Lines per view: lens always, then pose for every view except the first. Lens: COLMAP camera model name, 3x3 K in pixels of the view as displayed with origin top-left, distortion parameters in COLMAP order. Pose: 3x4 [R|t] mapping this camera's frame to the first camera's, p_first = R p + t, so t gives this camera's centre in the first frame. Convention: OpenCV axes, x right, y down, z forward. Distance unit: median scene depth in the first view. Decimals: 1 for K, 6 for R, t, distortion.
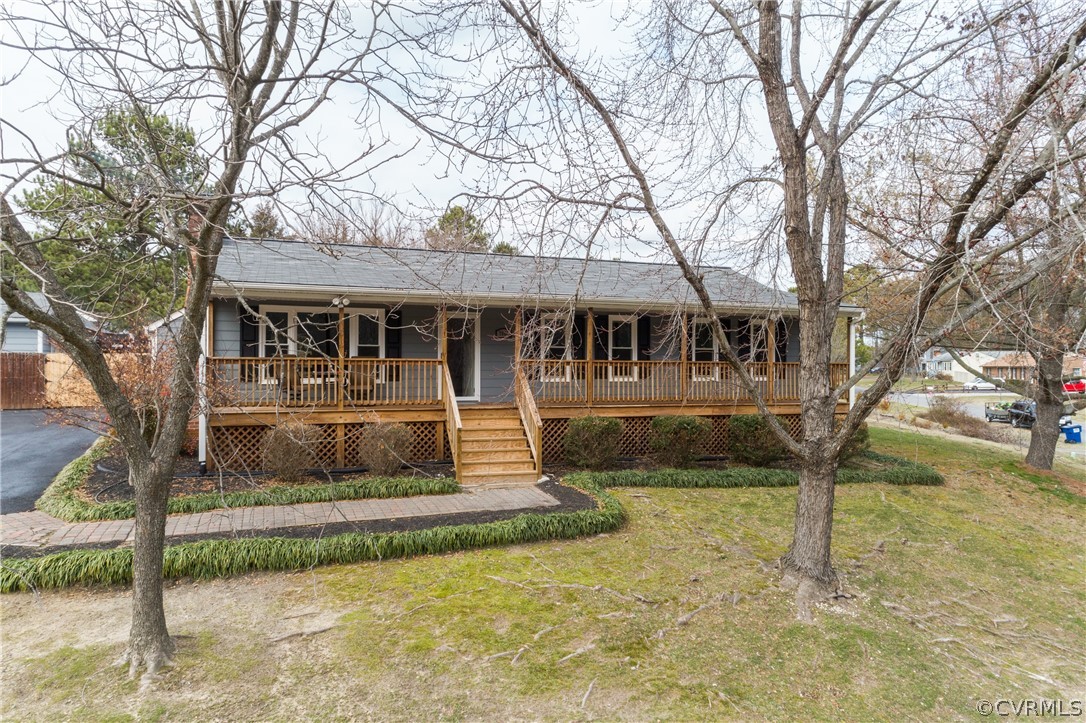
lens RADIAL K [[731.2, 0, 543.0], [0, 731.2, 361.5], [0, 0, 1]] dist [0.029693, 0.001117]
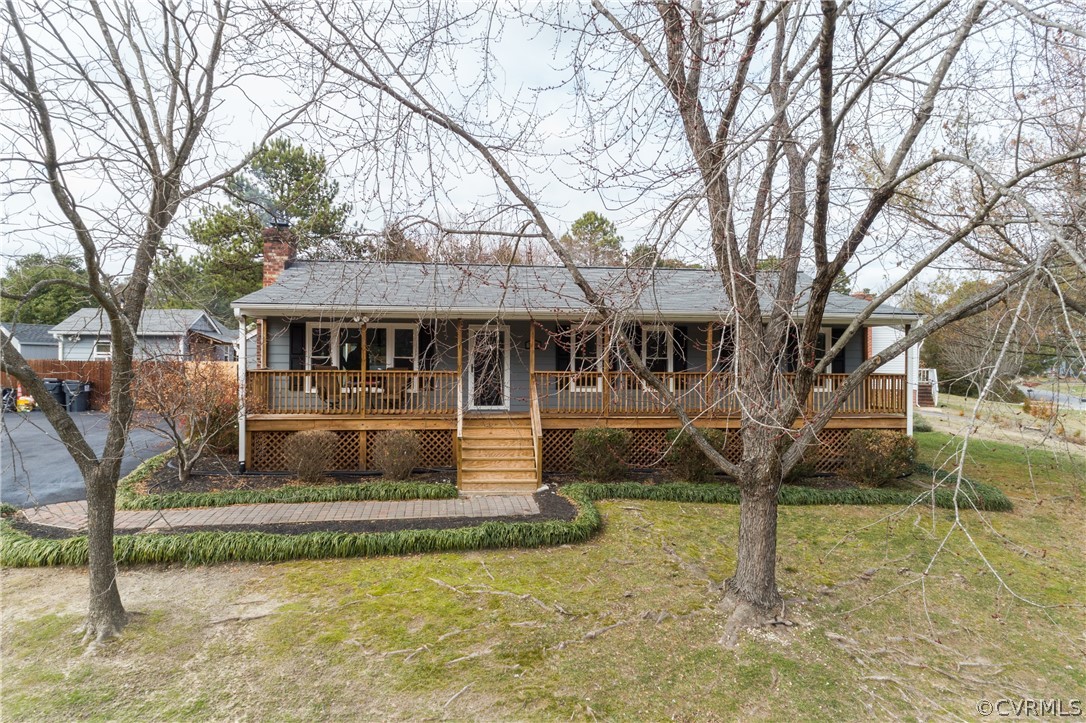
lens RADIAL K [[731.2, 0, 543.0], [0, 731.2, 361.5], [0, 0, 1]] dist [0.029693, 0.001117]
pose [[0.974515, -0.000380, -0.224320, 0.330067], [0.000306, 1.000000, -0.000365, -0.025161], [0.224320, 0.000287, 0.974515, -0.010323]]
